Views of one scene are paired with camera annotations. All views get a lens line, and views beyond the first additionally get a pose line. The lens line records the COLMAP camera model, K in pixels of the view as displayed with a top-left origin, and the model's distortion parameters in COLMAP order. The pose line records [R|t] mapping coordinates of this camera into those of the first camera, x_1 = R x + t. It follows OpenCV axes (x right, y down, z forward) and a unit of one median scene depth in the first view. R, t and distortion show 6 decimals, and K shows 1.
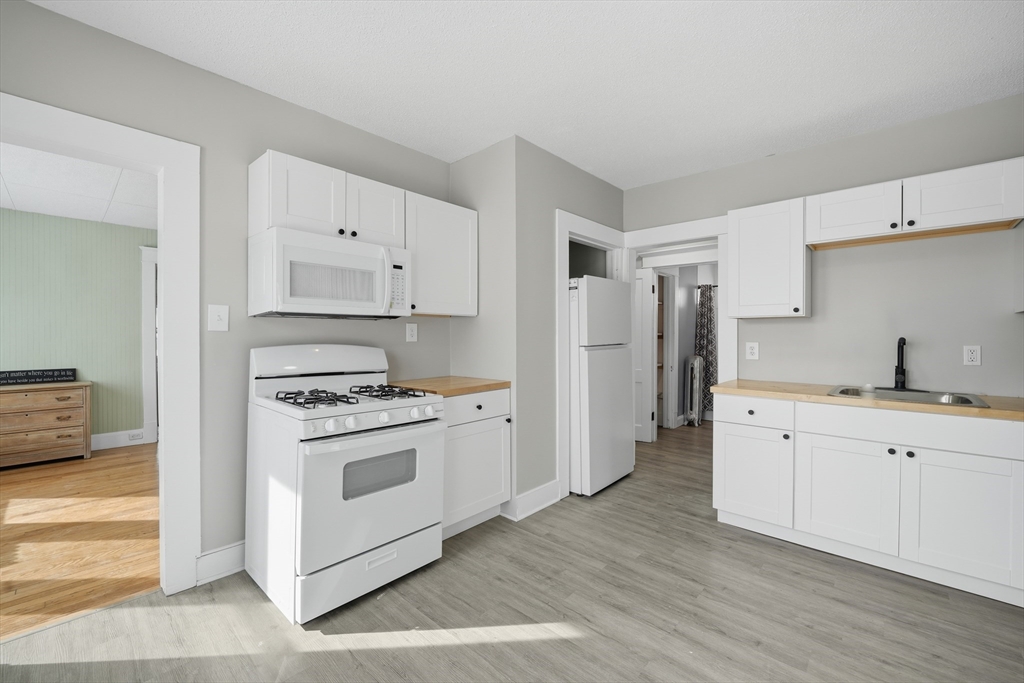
lens RADIAL K [[422.5, 0, 505.7], [0, 422.5, 335.6], [0, 0, 1]] dist [-0.007857, -0.001203]
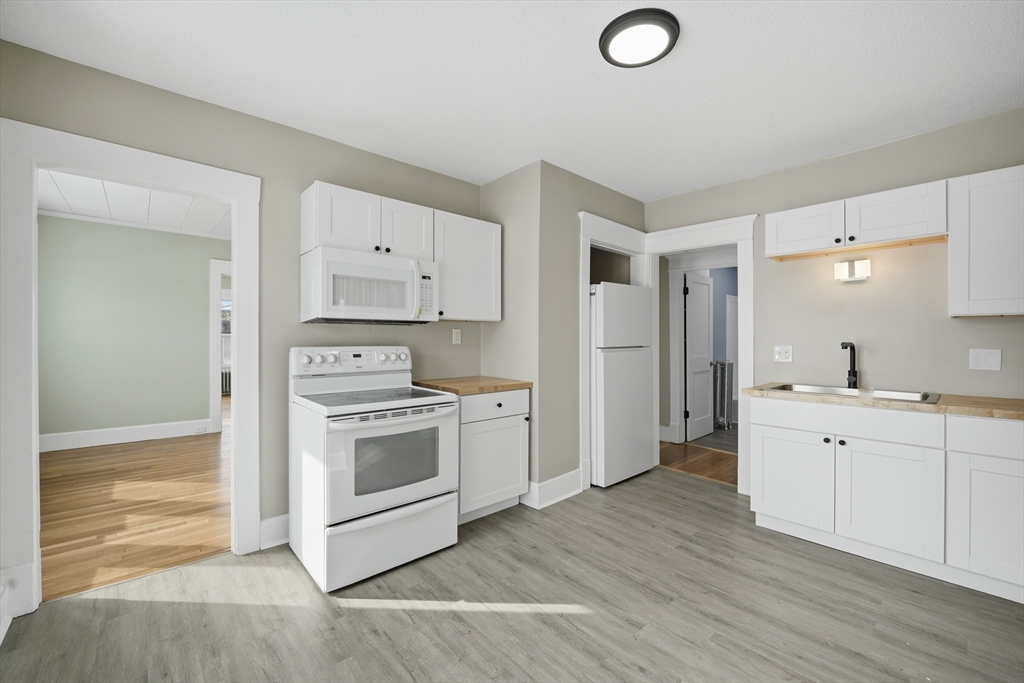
lens RADIAL K [[422.5, 0, 520.9], [0, 422.5, 338.7], [0, 0, 1]] dist [-0.007857, -0.001203]
pose [[0.995905, -0.000574, -0.090399, 0.099224], [0.000759, 0.999998, 0.002012, -0.001201], [0.090397, -0.002072, 0.995904, -0.104970]]
